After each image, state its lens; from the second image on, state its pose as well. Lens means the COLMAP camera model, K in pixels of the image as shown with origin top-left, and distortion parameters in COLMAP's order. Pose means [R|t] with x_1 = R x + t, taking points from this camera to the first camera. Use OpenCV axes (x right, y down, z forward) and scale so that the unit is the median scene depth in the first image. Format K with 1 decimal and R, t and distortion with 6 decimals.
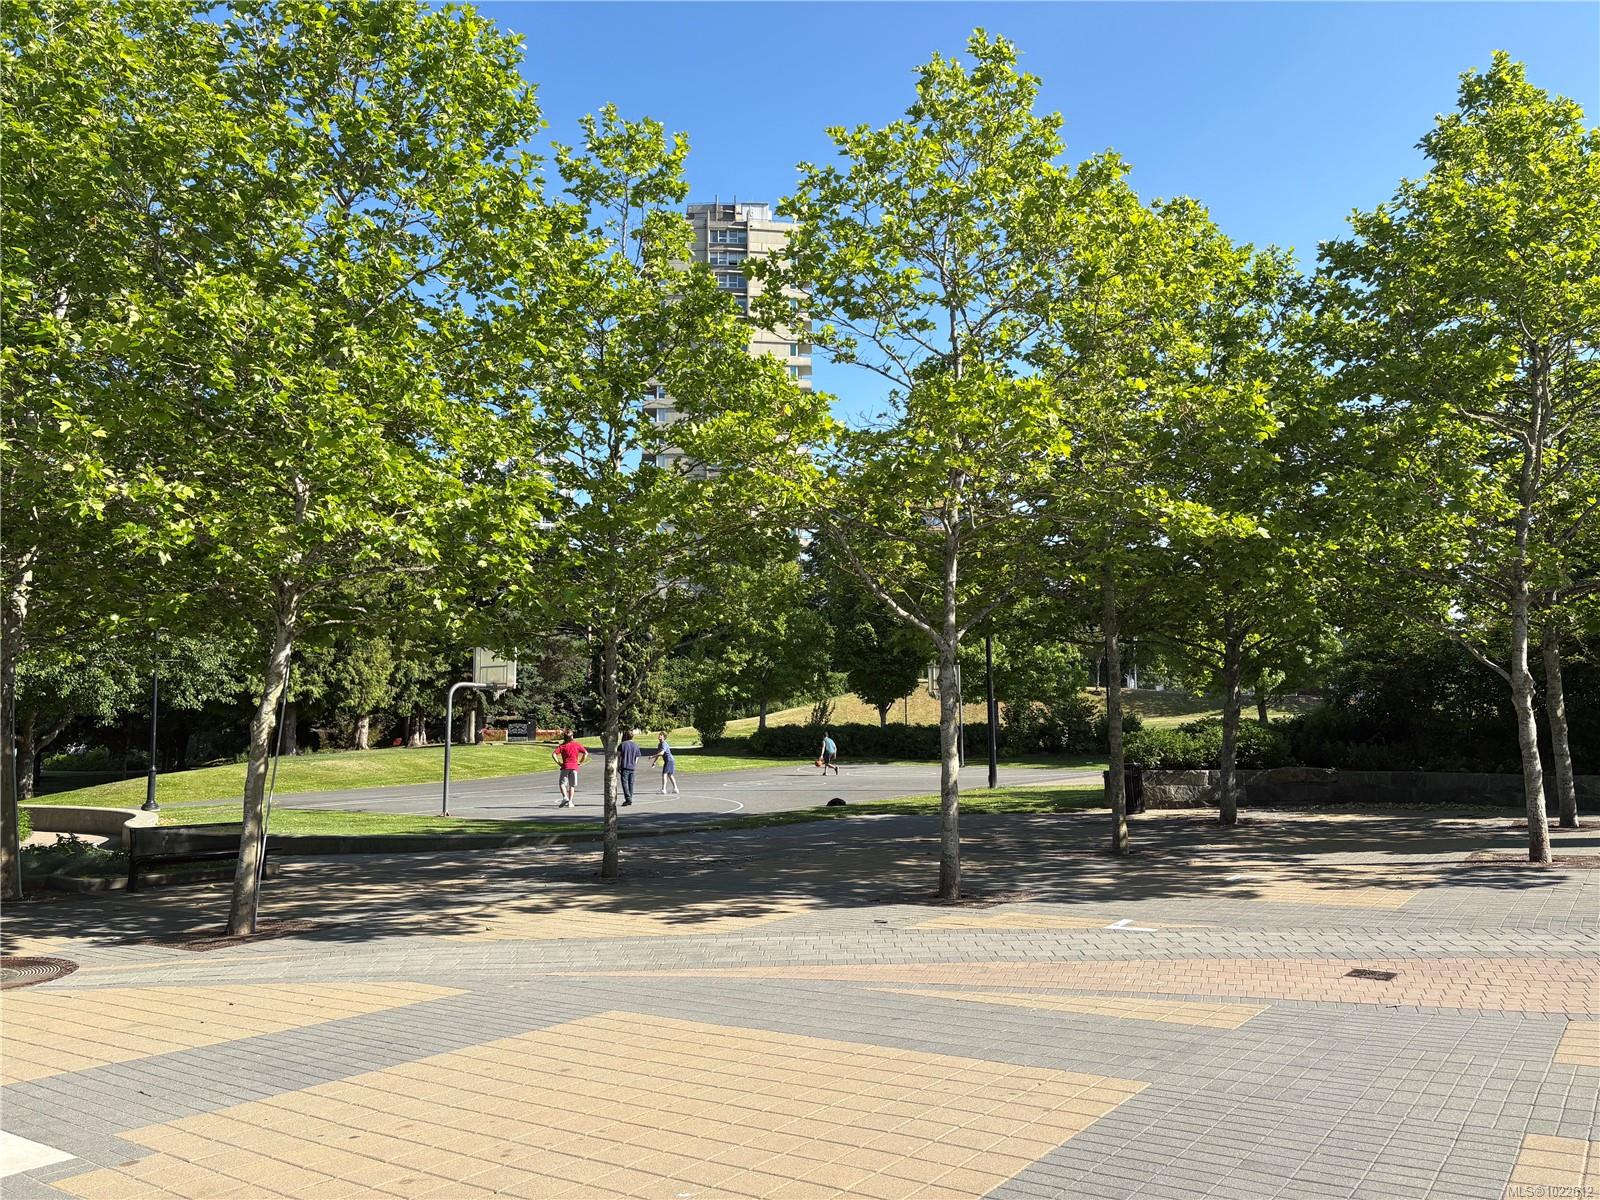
lens RADIAL K [[1201.1, 0, 800.0], [0, 1201.1, 600.0], [0, 0, 1]] dist [0.075090, -0.066298]
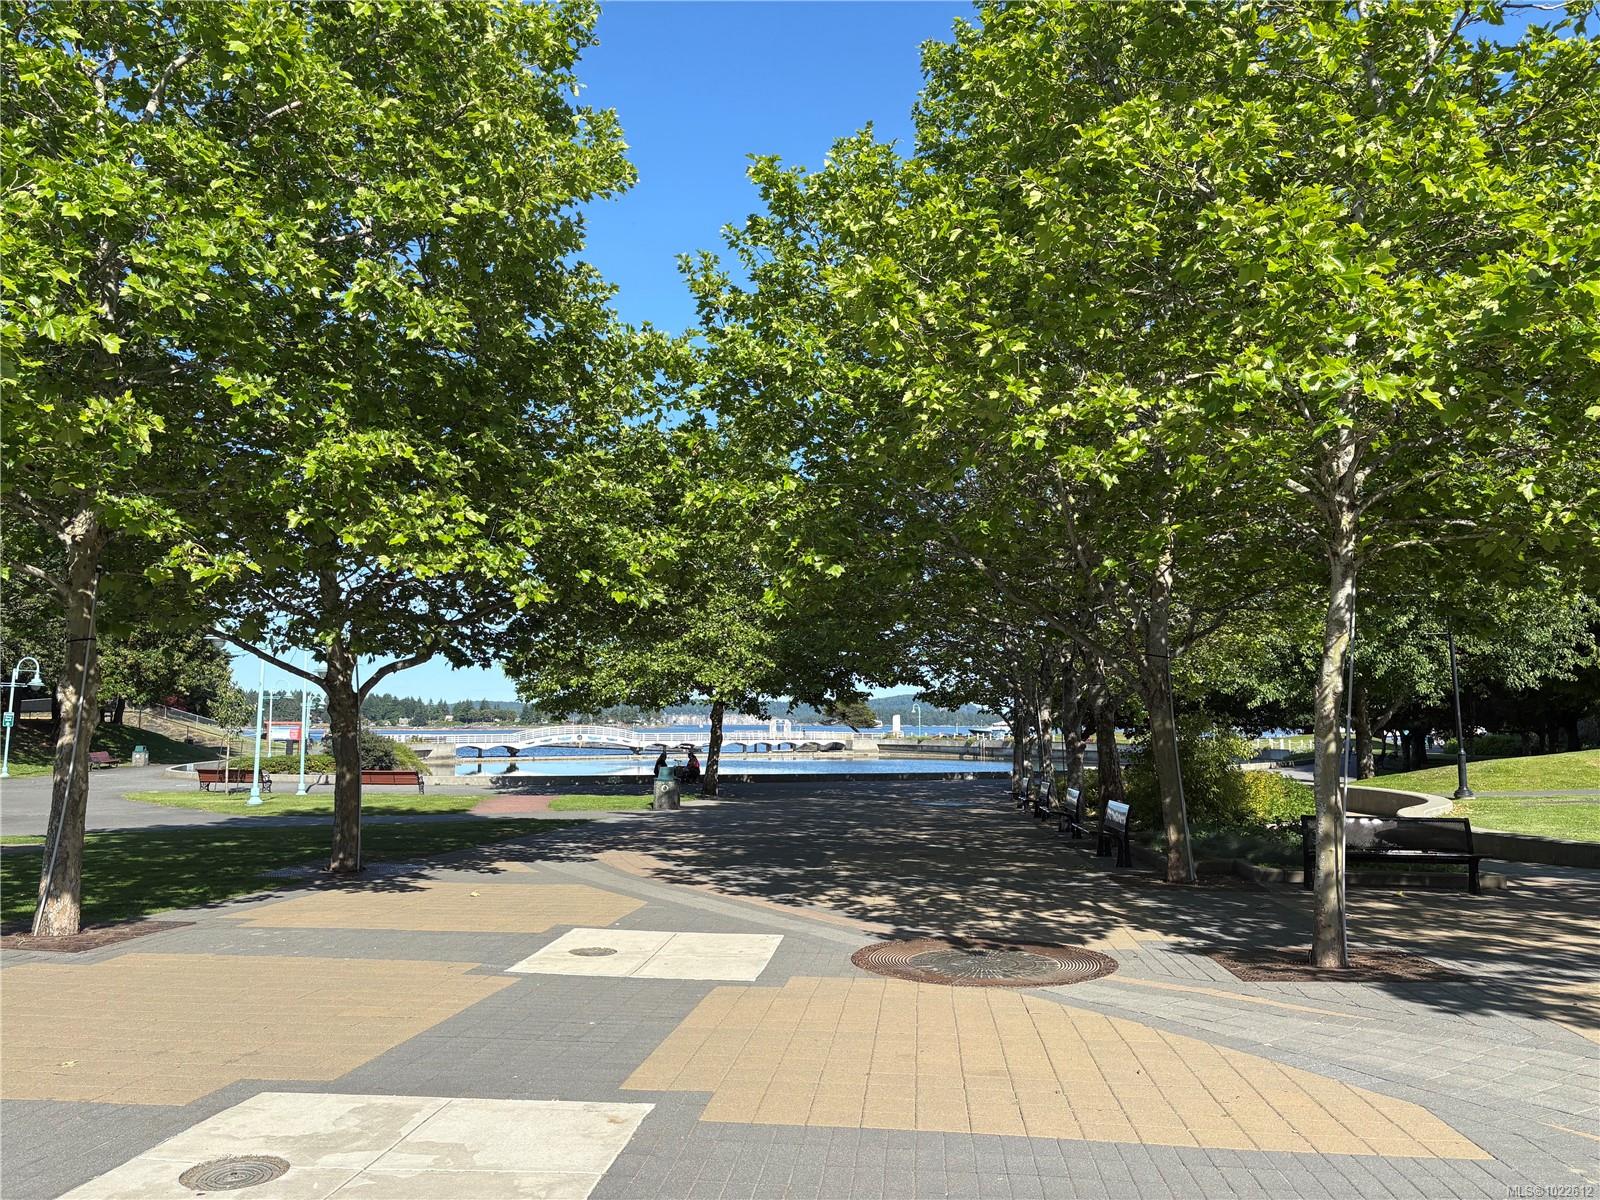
lens RADIAL K [[1201.1, 0, 800.0], [0, 1201.1, 600.0], [0, 0, 1]] dist [0.075090, -0.066298]
pose [[0.498309, -0.087485, -0.862575, 0.049636], [0.097550, 0.994236, -0.044483, 0.049224], [0.861494, -0.061978, 0.503971, 0.343790]]
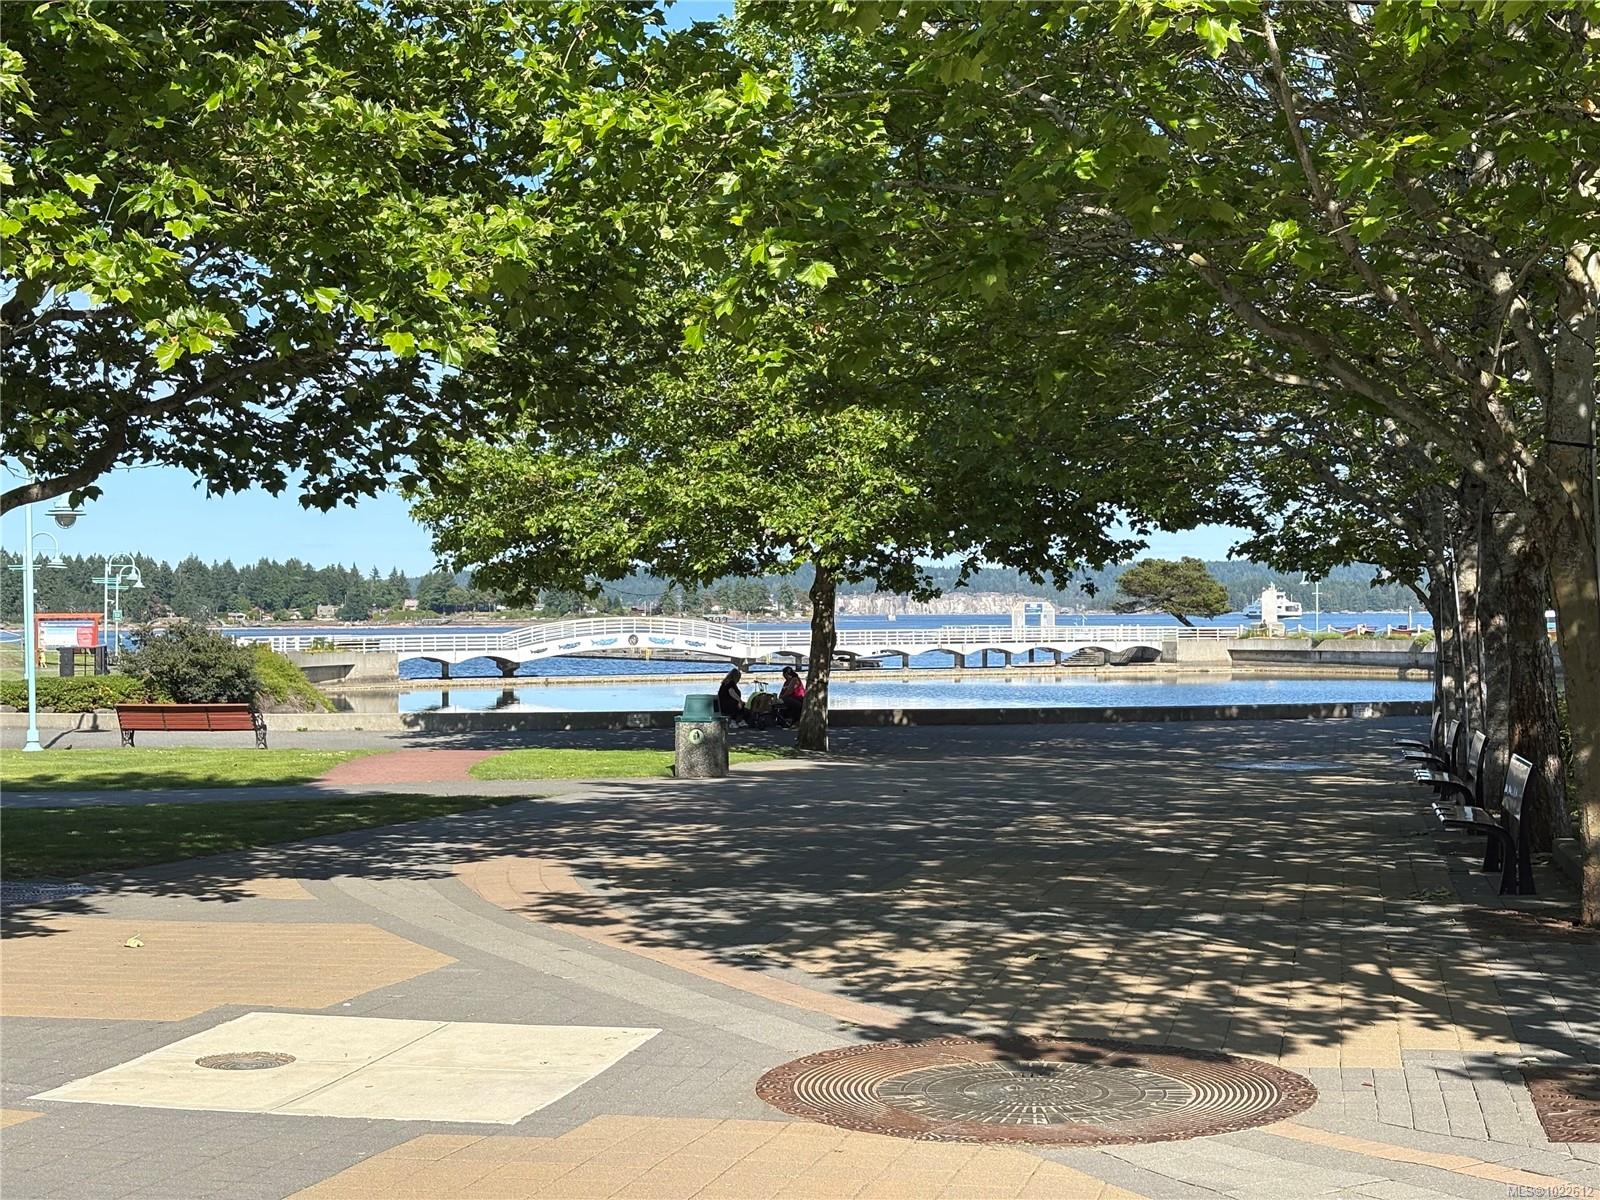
lens RADIAL K [[2384.0, 0, 800.0], [0, 2384.0, 600.0], [0, 0, 1]] dist [0.264810, -0.969316]
pose [[0.388409, -0.008097, -0.921451, 0.066322], [0.114484, 0.992638, 0.039534, 0.071208], [0.914348, -0.120847, 0.386477, 0.485969]]
